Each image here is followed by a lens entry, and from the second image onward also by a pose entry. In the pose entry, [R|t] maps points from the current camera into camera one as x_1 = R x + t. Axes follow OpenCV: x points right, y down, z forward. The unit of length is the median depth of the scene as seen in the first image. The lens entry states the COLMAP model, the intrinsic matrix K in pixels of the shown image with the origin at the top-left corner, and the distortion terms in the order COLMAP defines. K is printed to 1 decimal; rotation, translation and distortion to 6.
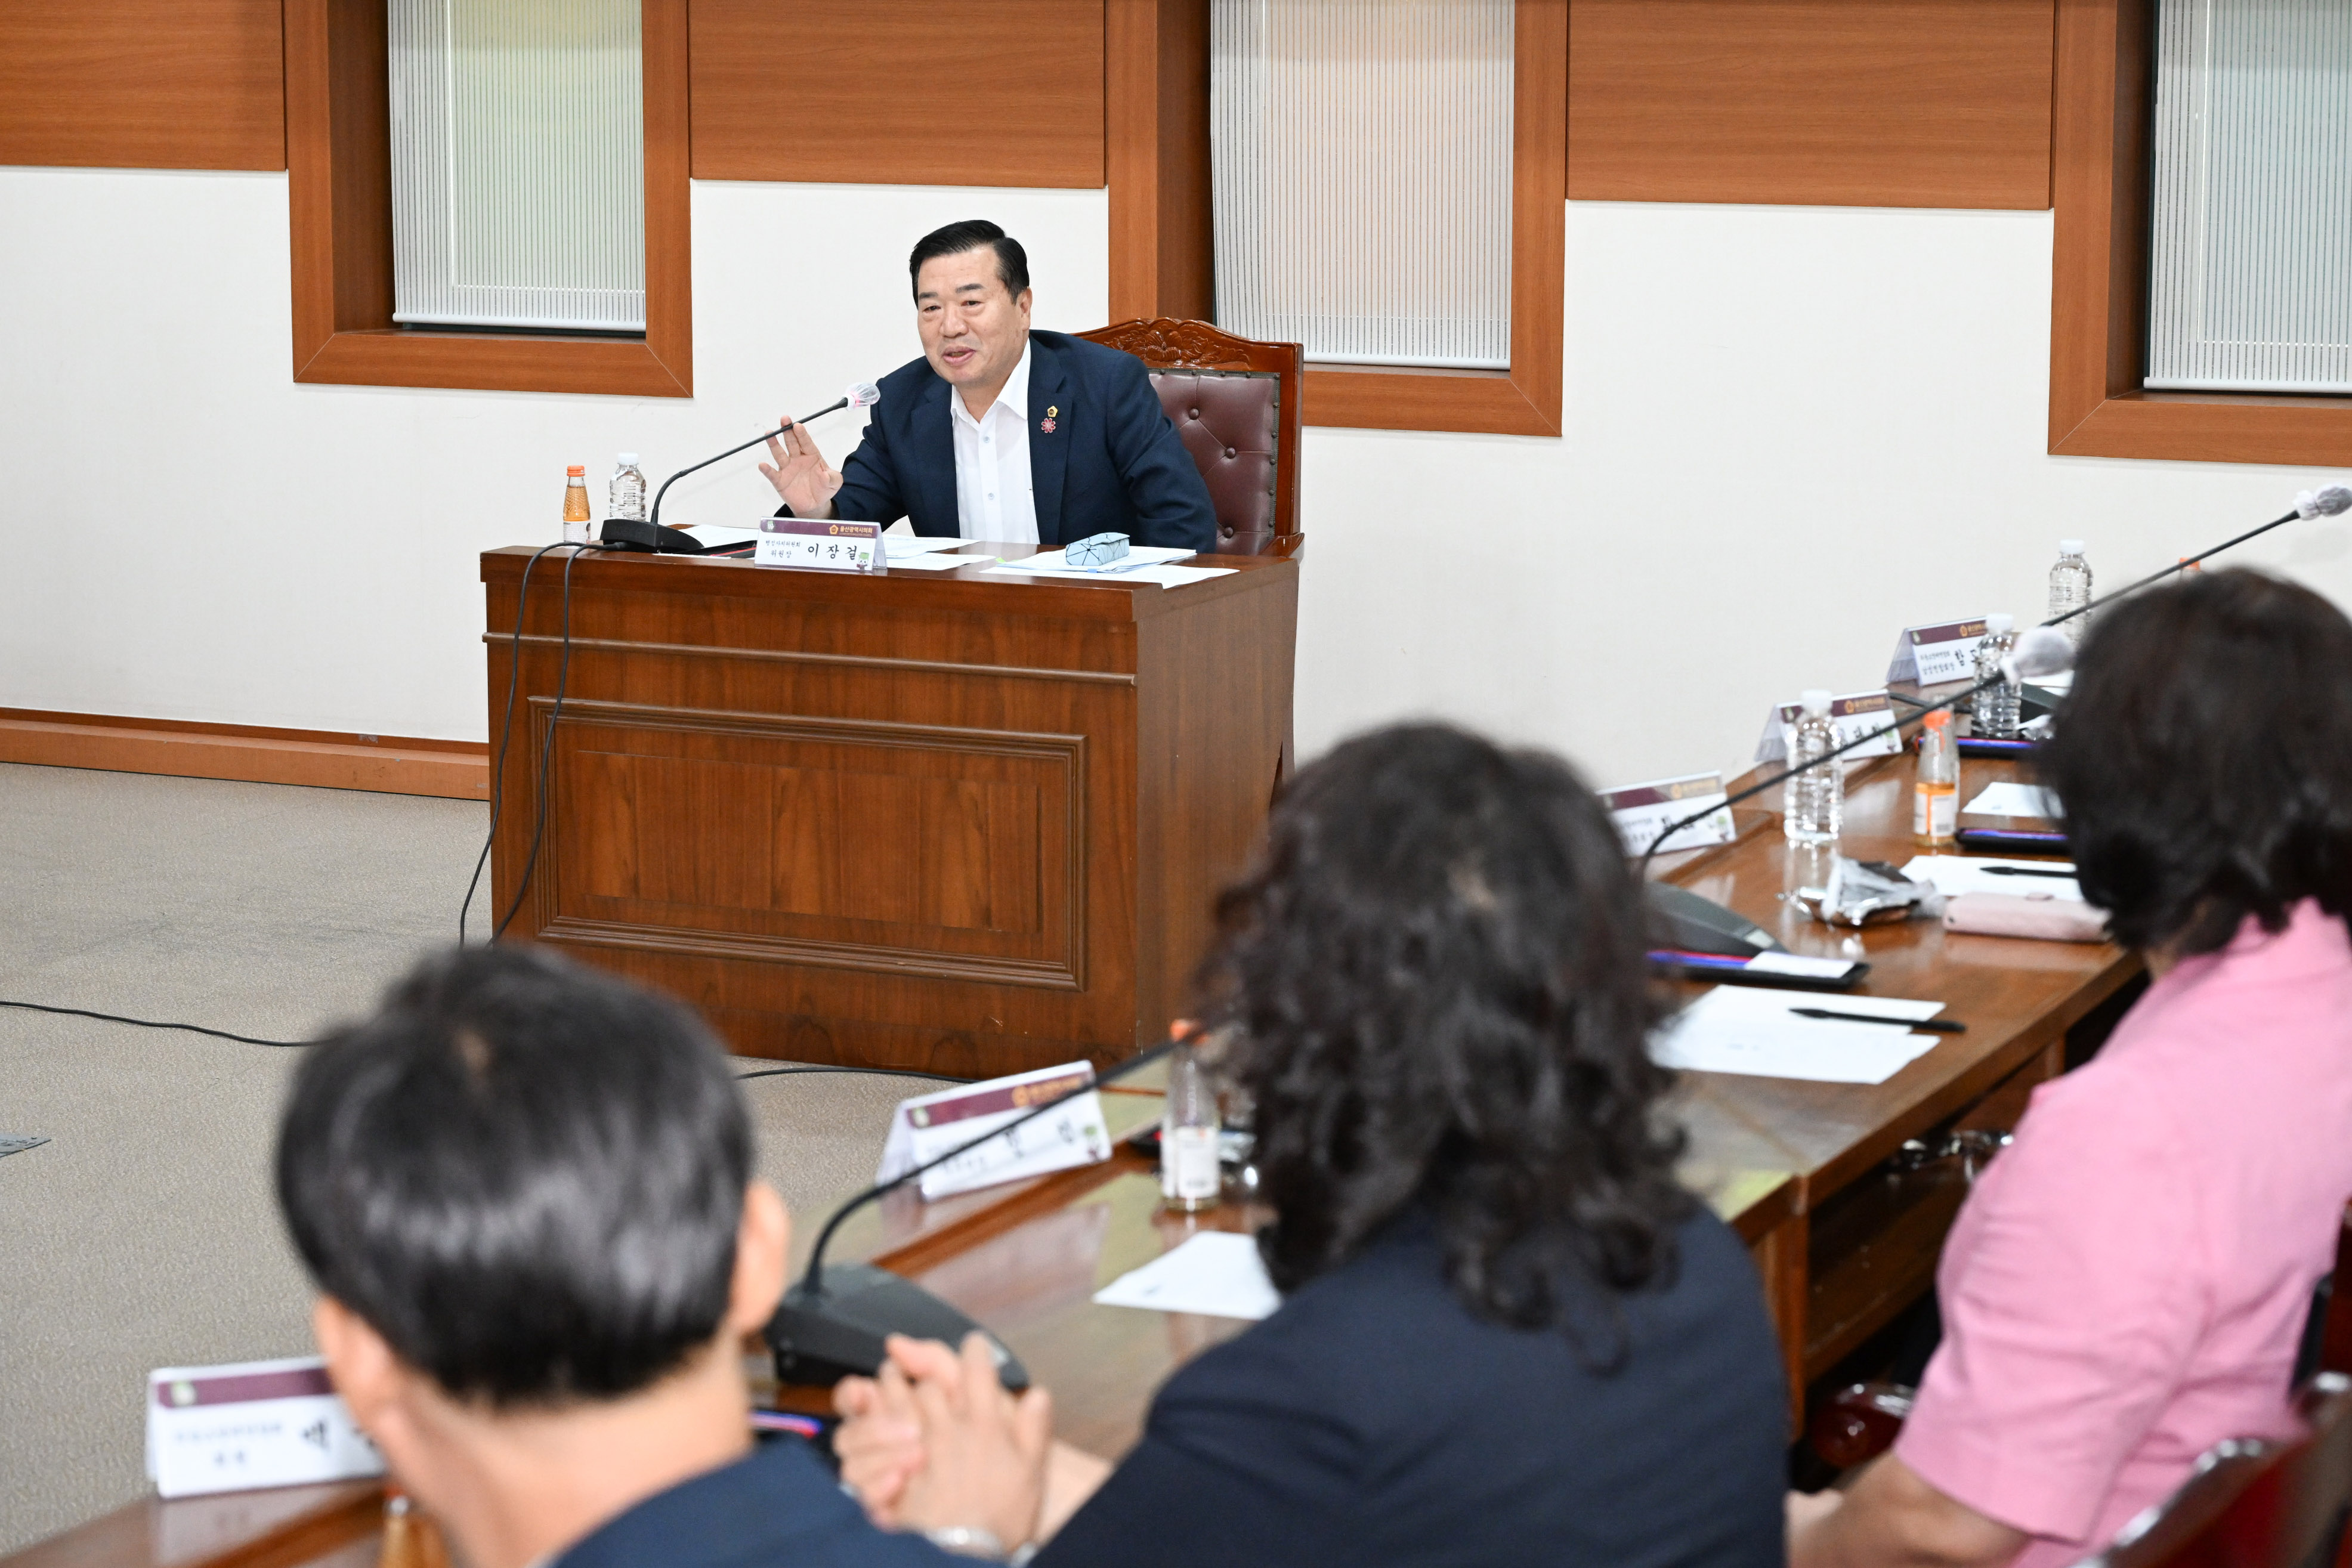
lens RADIAL K [[5421.9, 0, 1176.0], [0, 5421.9, 784.0], [0, 0, 1]] dist [0.008959, -0.203673]
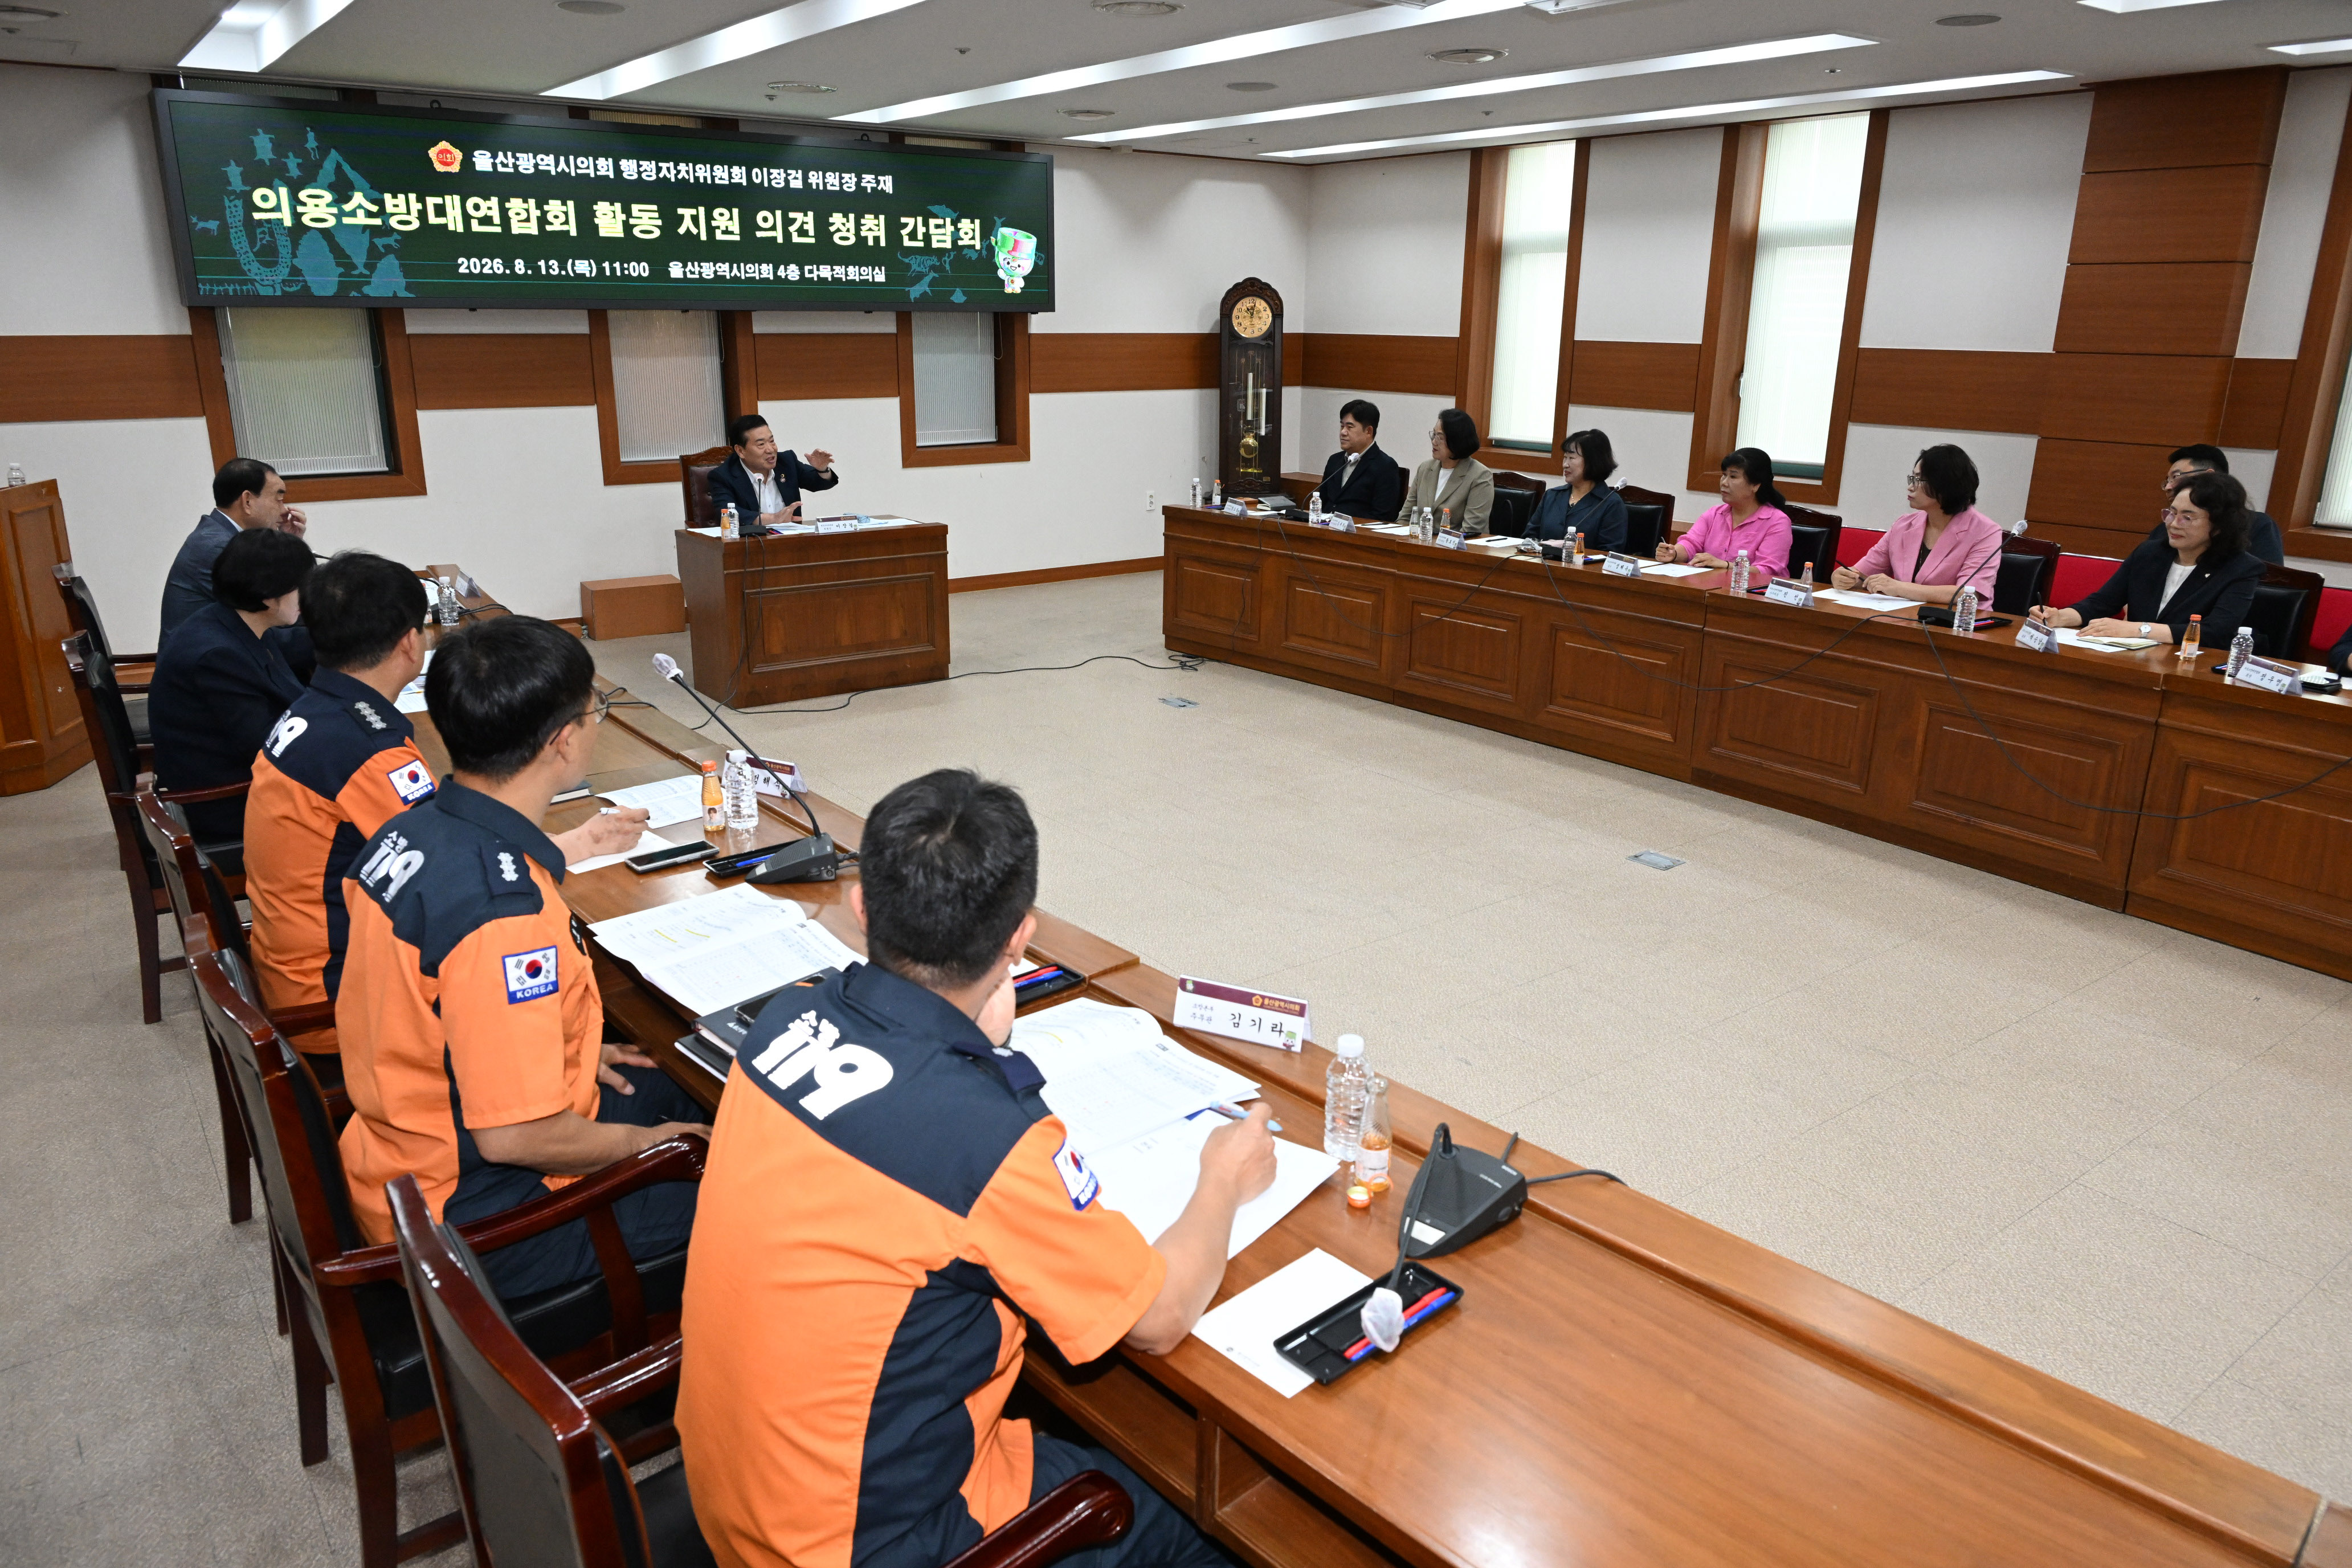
lens RADIAL K [[1571.4, 0, 1176.0], [0, 1571.4, 784.0], [0, 0, 1]] dist [-0.002584, 0.003382]
pose [[0.479631, -0.251659, 0.840608, -0.742658], [0.126217, 0.967815, 0.217725, -0.070047], [-0.868345, 0.001671, 0.495958, 0.388503]]
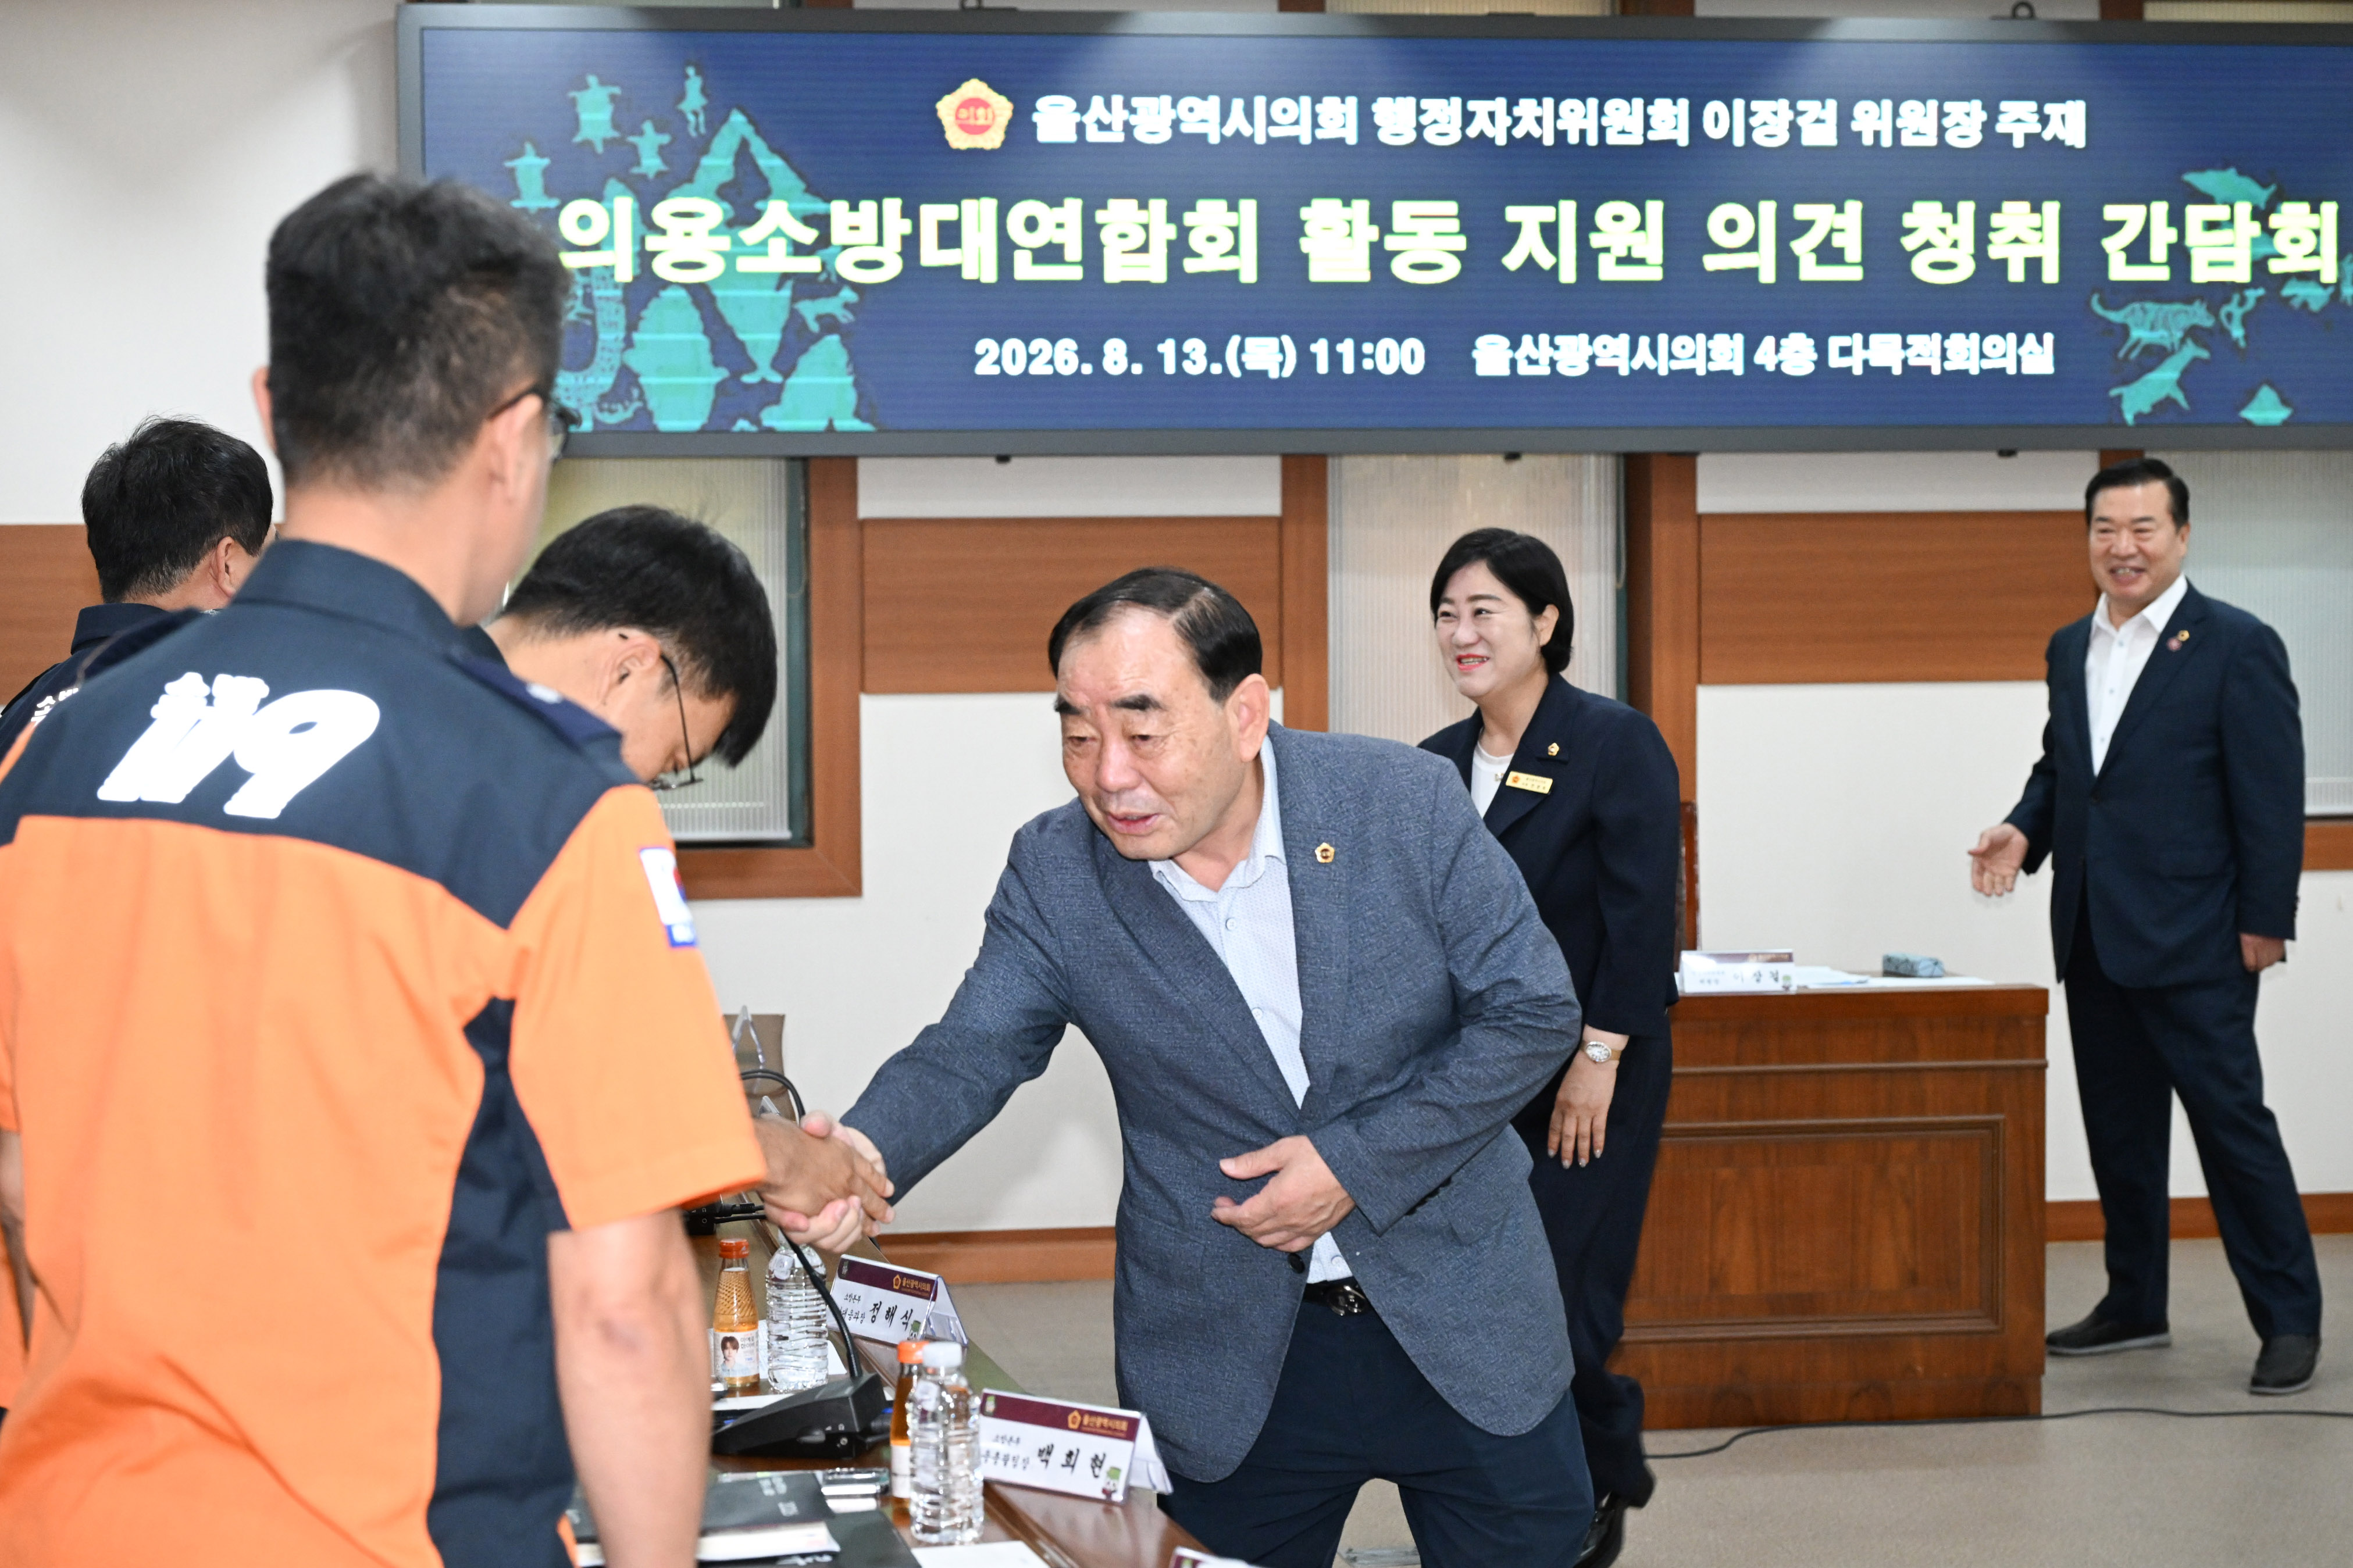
lens RADIAL K [[5112.4, 0, 1176.5], [0, 5112.4, 784.0], [0, 0, 1]] dist [0.044116, -0.346900]
pose [[0.830973, -0.033628, 0.555296, -0.755326], [0.094531, 0.992191, -0.081375, -0.006352], [-0.548223, 0.120113, 0.827662, 0.156669]]
